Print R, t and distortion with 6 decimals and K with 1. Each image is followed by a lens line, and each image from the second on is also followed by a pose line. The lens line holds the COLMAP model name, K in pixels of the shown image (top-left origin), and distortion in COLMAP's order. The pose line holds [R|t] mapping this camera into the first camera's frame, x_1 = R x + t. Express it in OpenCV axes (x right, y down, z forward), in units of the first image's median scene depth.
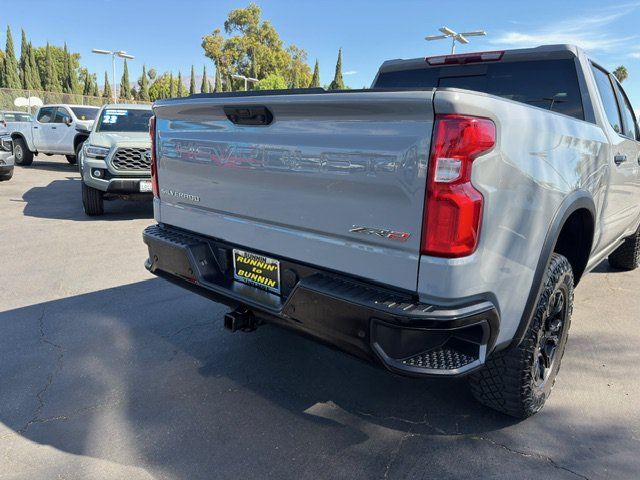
lens RADIAL K [[437.9, 0, 328.9], [0, 437.9, 255.1], [0, 0, 1]] dist [0.004271, 0.002614]
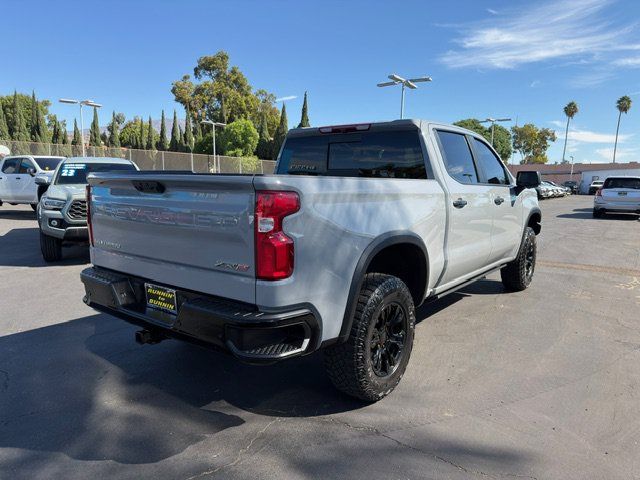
lens RADIAL K [[451.4, 0, 320.0], [0, 451.4, 240.0], [0, 0, 1]] dist [0.007385, 0.000624]
pose [[0.998593, -0.035586, 0.039324, 0.266348], [0.040004, 0.992210, -0.117982, 0.040063], [-0.034819, 0.119389, 0.992237, -0.404451]]
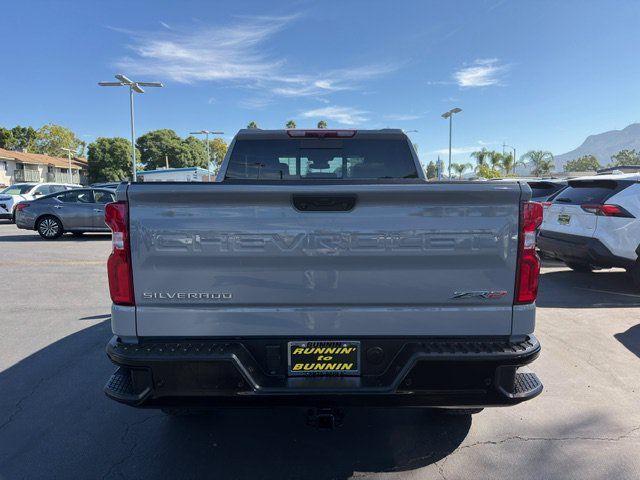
lens RADIAL K [[454.5, 0, 318.7], [0, 454.5, 246.6], [0, 0, 1]] dist [-0.004451, -0.001217]
pose [[0.766333, -0.117728, 0.631565, -0.752414], [0.191688, 0.980188, -0.049878, -0.152507], [-0.613180, 0.159287, 0.773717, 0.198578]]
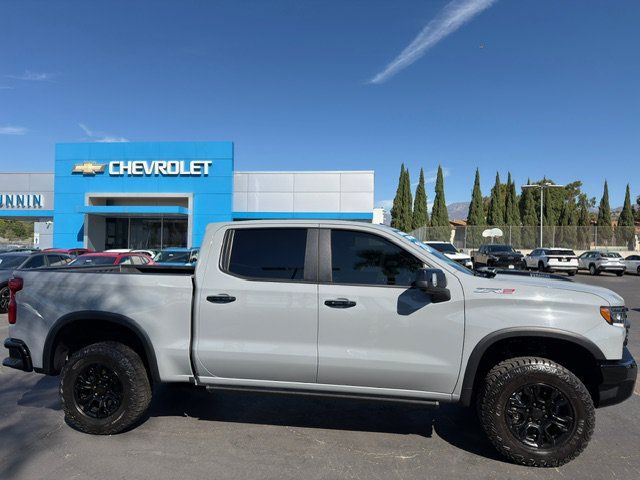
lens RADIAL K [[454.5, 0, 318.7], [0, 454.5, 246.6], [0, 0, 1]] dist [-0.004451, -0.001217]
pose [[0.518247, -0.039945, -0.854297, 2.753810], [-0.206638, 0.963464, -0.170404, -0.273705], [0.829892, 0.264842, 0.491058, 0.733724]]
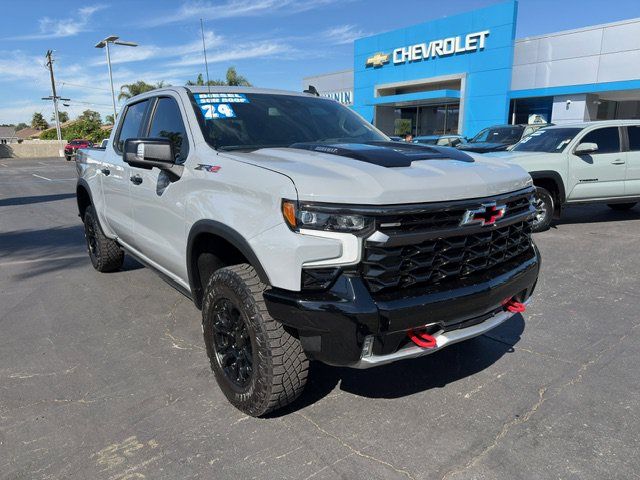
lens RADIAL K [[464.6, 0, 320.0], [0, 464.6, 240.0], [0, 0, 1]] dist [0.005423, 0.003363]
pose [[-0.240620, 0.163731, -0.956710, 2.825370], [-0.243649, 0.943920, 0.222822, -0.735923], [0.939541, 0.286717, -0.187233, 2.833057]]
